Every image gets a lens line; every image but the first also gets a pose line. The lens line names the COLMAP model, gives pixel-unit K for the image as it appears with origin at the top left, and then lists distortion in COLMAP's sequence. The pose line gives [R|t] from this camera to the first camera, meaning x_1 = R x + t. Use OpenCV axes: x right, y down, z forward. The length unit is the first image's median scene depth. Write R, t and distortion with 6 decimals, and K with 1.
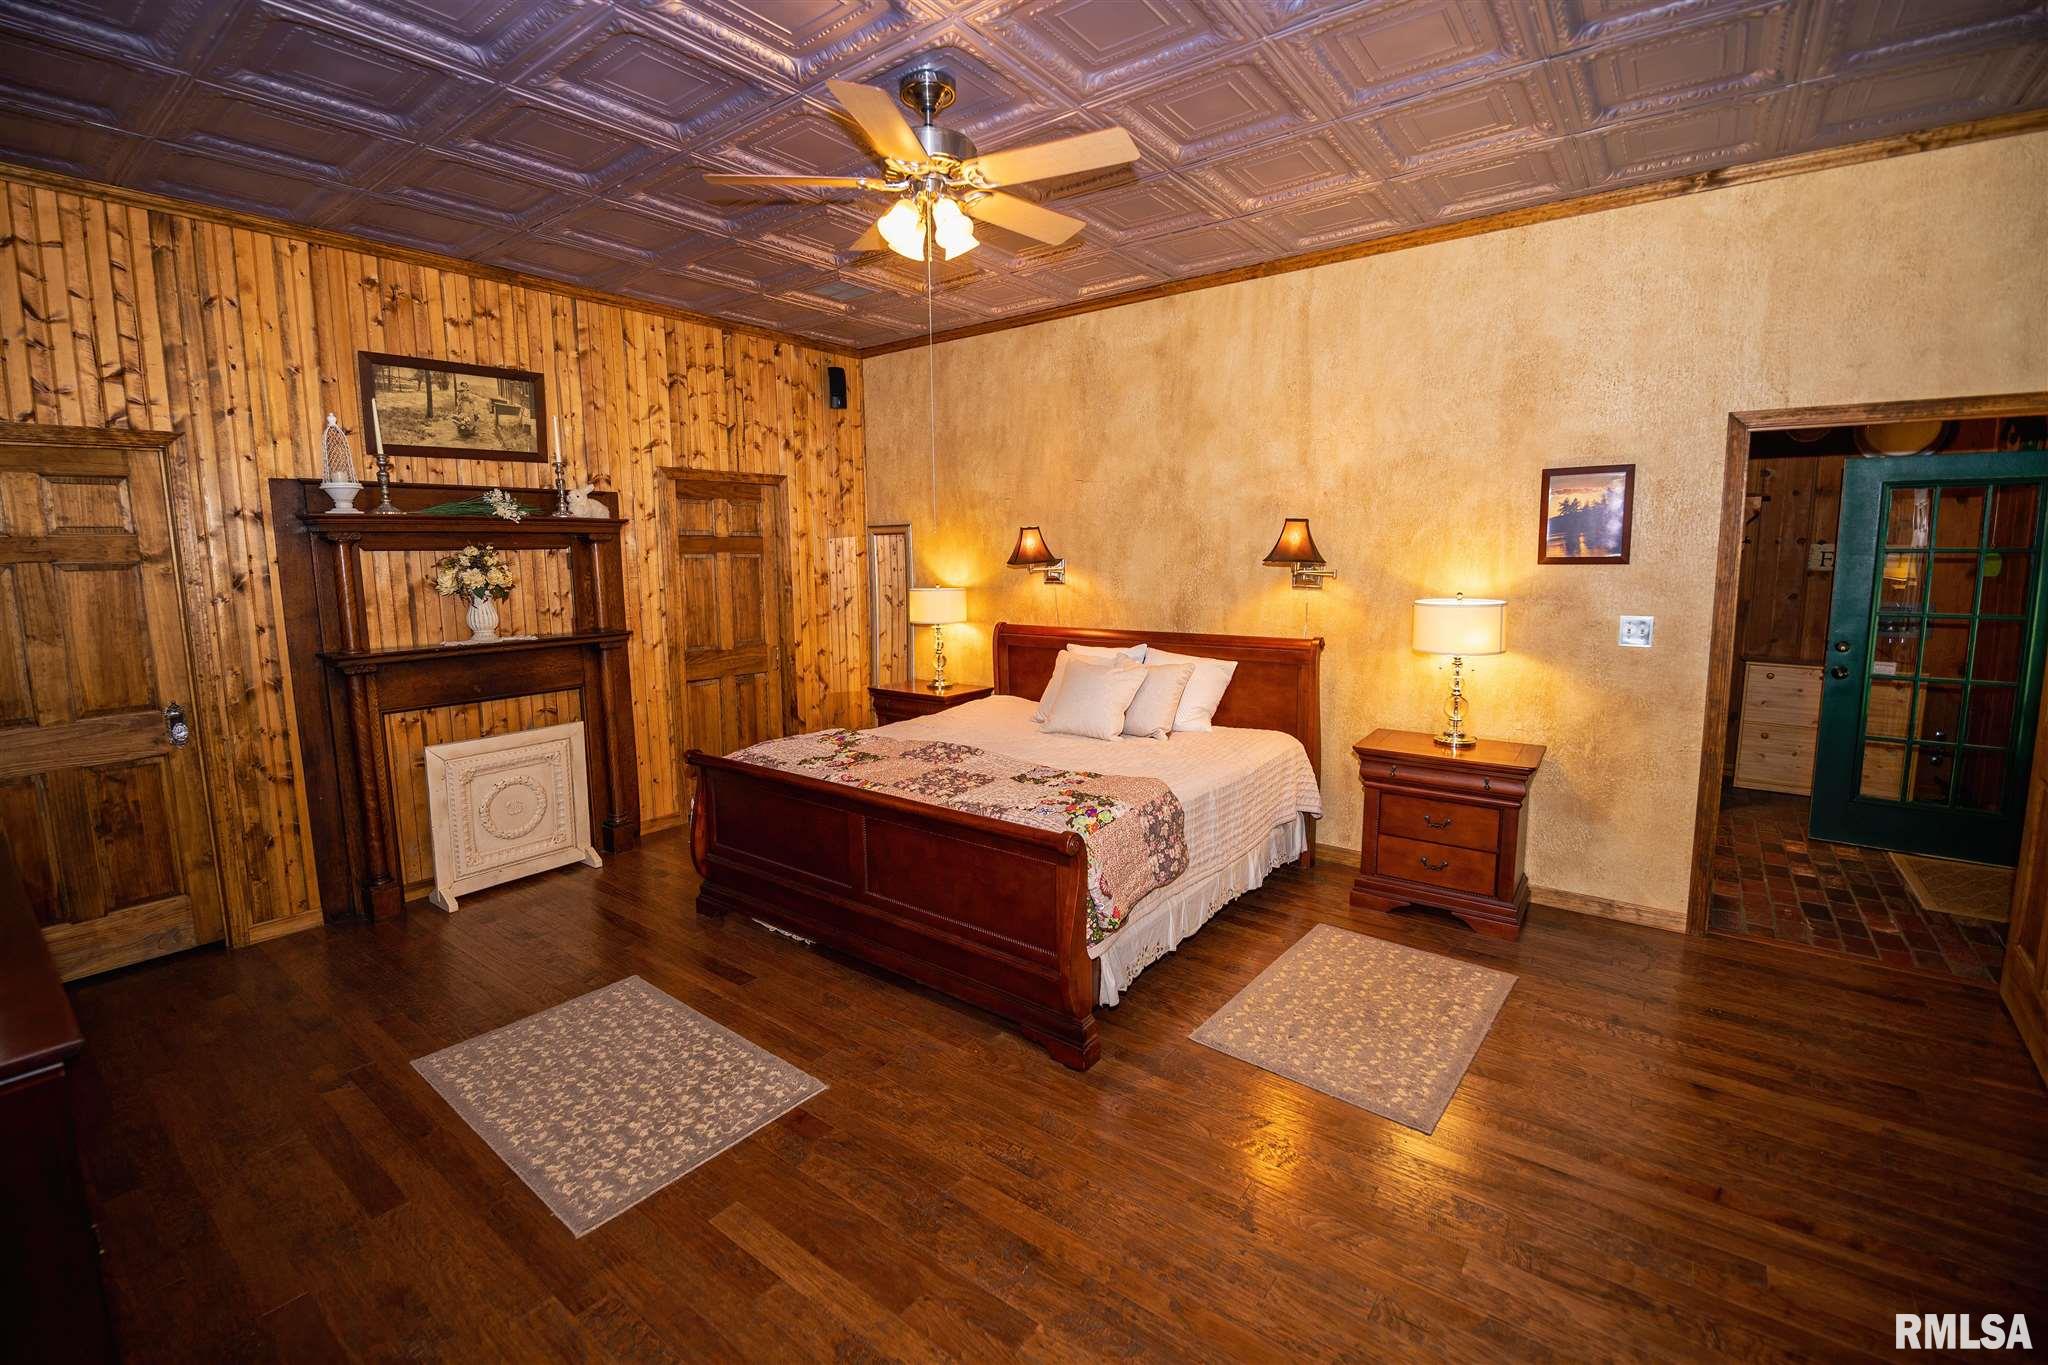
lens RADIAL K [[899.5, 0, 1002.9], [0, 899.5, 655.4], [0, 0, 1]] dist [-0.000875, -0.000347]
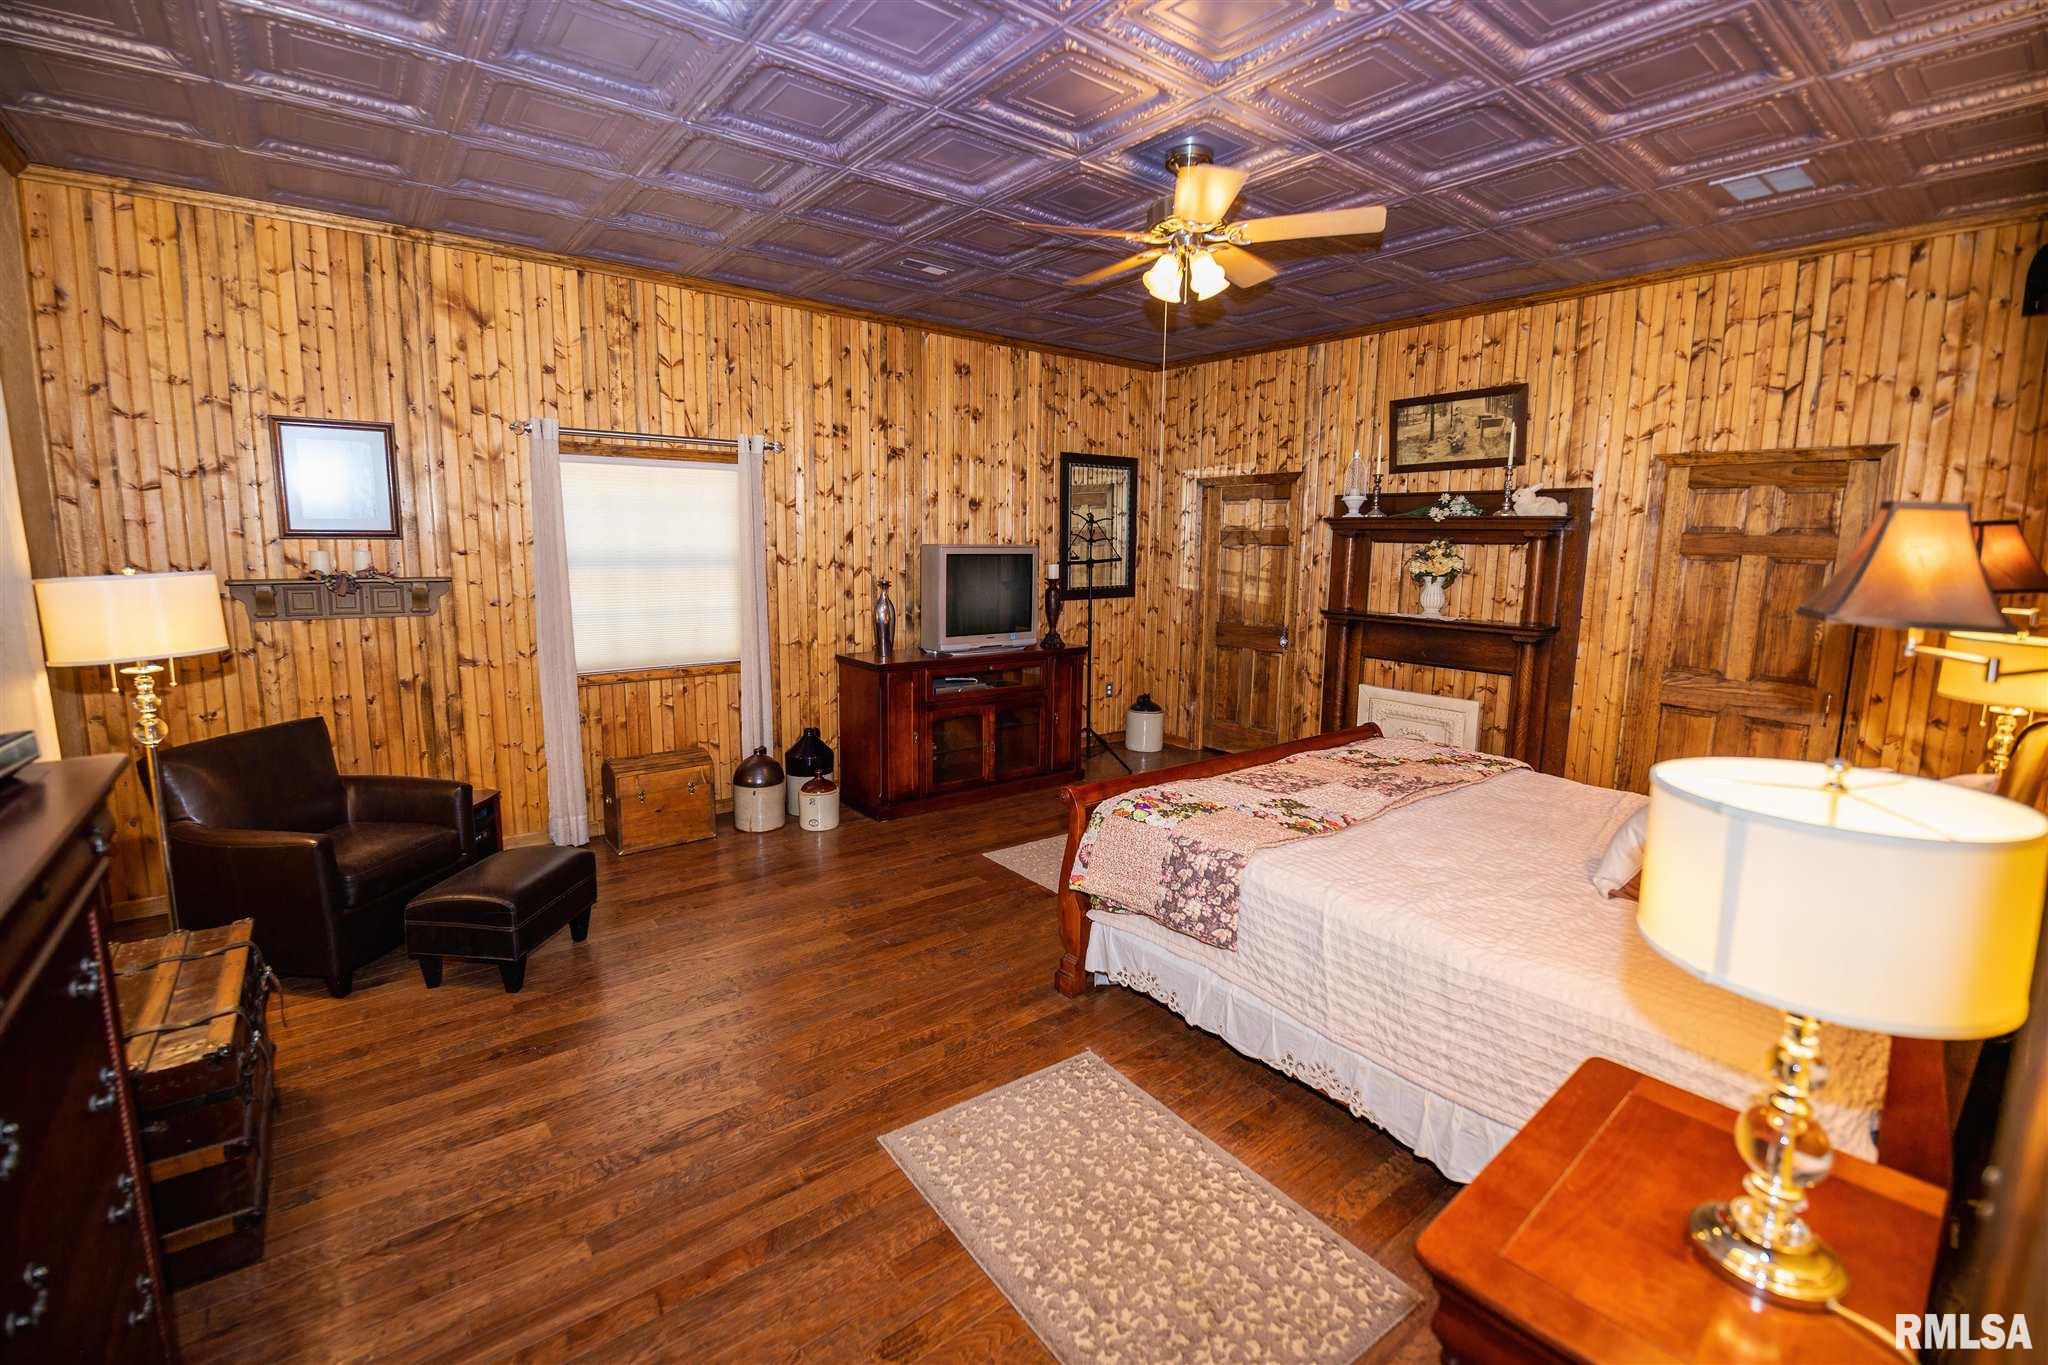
lens RADIAL K [[899.5, 0, 1023.7], [0, 899.5, 666.5], [0, 0, 1]] dist [-0.000875, -0.000347]
pose [[-0.233975, 0.152577, -0.960196, 0.738337], [-0.124856, 0.974716, 0.185308, -0.106349], [0.964192, 0.163243, -0.209009, 0.707809]]
